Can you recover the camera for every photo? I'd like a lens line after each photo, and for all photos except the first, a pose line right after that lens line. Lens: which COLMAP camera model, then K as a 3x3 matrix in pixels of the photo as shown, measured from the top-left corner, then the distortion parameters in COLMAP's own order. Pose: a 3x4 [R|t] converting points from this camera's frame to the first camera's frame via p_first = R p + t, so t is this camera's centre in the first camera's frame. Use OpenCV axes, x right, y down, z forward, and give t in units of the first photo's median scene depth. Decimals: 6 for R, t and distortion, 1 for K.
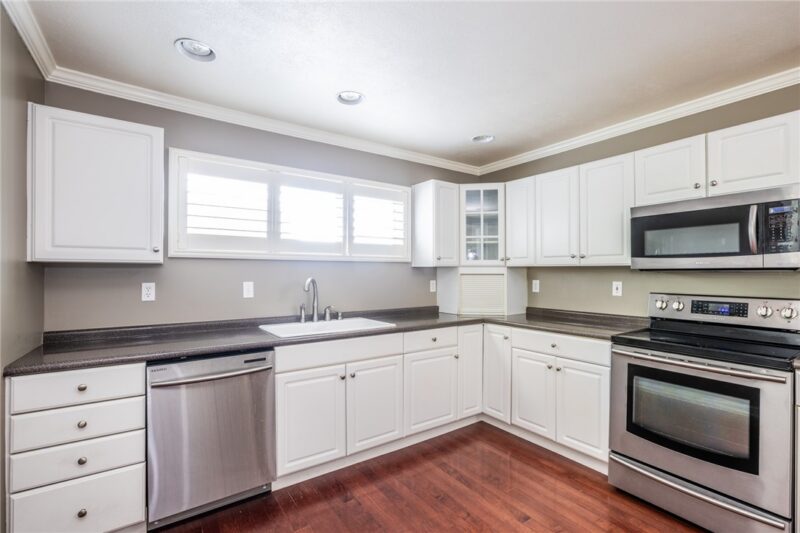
lens RADIAL K [[363.4, 0, 396.3], [0, 363.4, 273.5], [0, 0, 1]] dist [0.000239, 0.001942]
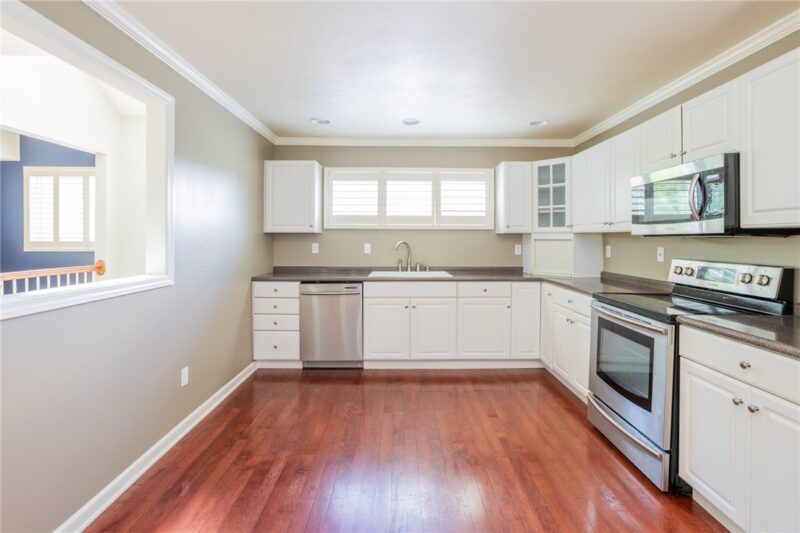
lens RADIAL K [[363.4, 0, 399.9], [0, 363.4, 240.1], [0, 0, 1]] dist [0.000239, 0.001942]
pose [[0.831270, 0.005019, -0.555847, 0.542671], [-0.005136, 0.999986, 0.001349, 0.004689], [0.555846, 0.001733, 0.831284, -0.224892]]
